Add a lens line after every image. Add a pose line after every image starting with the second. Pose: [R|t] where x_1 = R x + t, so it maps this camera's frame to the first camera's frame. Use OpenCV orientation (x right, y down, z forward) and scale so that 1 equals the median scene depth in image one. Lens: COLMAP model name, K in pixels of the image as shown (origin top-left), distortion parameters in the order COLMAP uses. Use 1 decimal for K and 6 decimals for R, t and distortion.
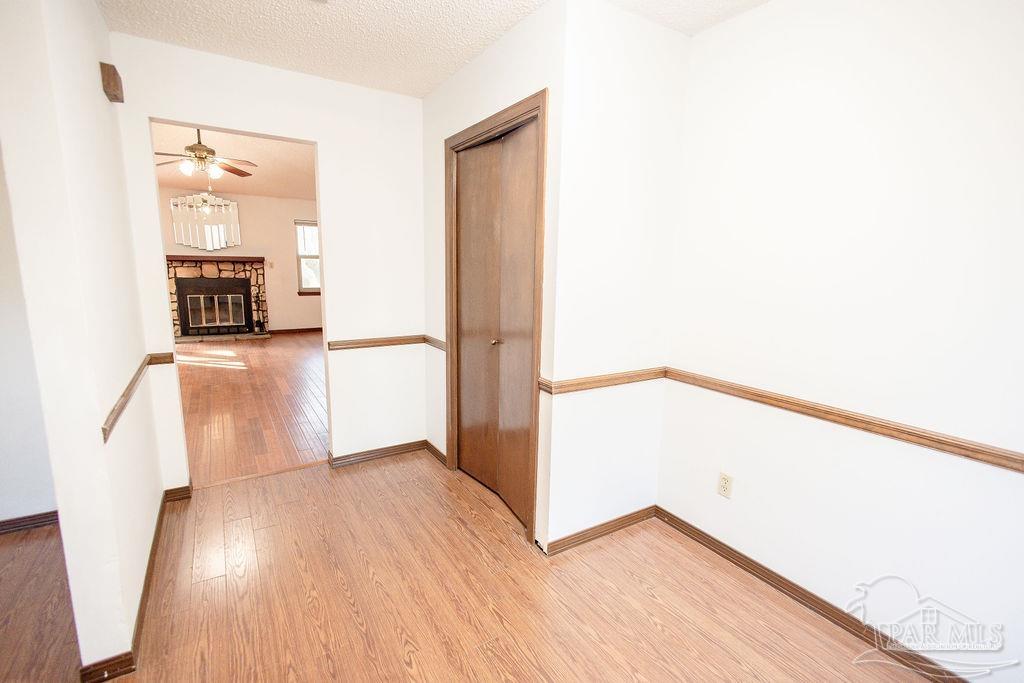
lens RADIAL K [[469.4, 0, 509.4], [0, 469.4, 344.5], [0, 0, 1]] dist [0.010549, -0.000013]
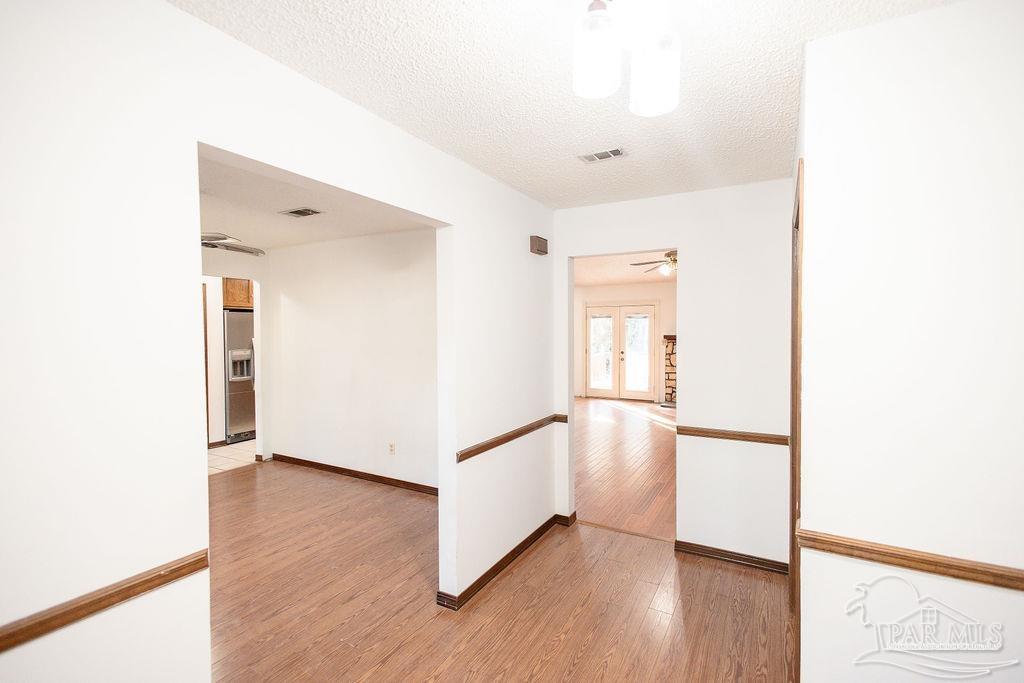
lens RADIAL K [[465.8, 0, 506.7], [0, 465.8, 336.8], [0, 0, 1]] dist [0.004811, -0.000178]
pose [[0.470567, -0.006997, -0.882336, 0.136063], [-0.137896, 0.987099, -0.081370, -0.024215], [0.871522, 0.159961, 0.463532, 0.052884]]
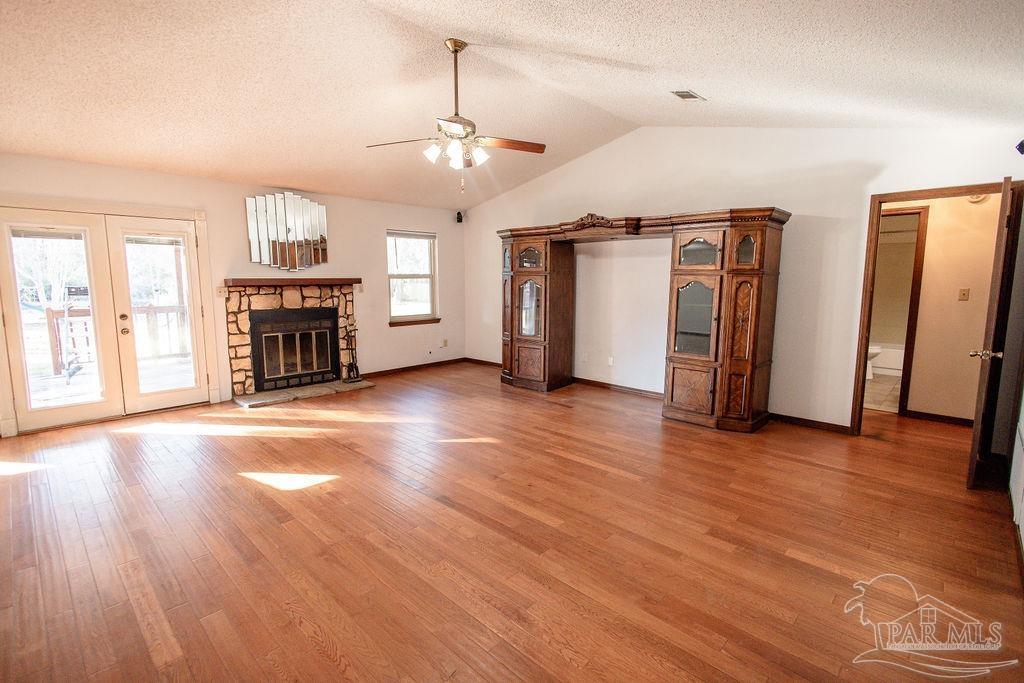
lens RADIAL K [[476.5, 0, 512.0], [0, 476.5, 341.5], [0, 0, 1]] dist [0.001900, -0.000408]
pose [[0.968903, -0.049452, 0.242450, -0.484262], [0.056683, 0.998129, -0.022938, -0.054968], [-0.240862, 0.035968, 0.969893, 0.214723]]
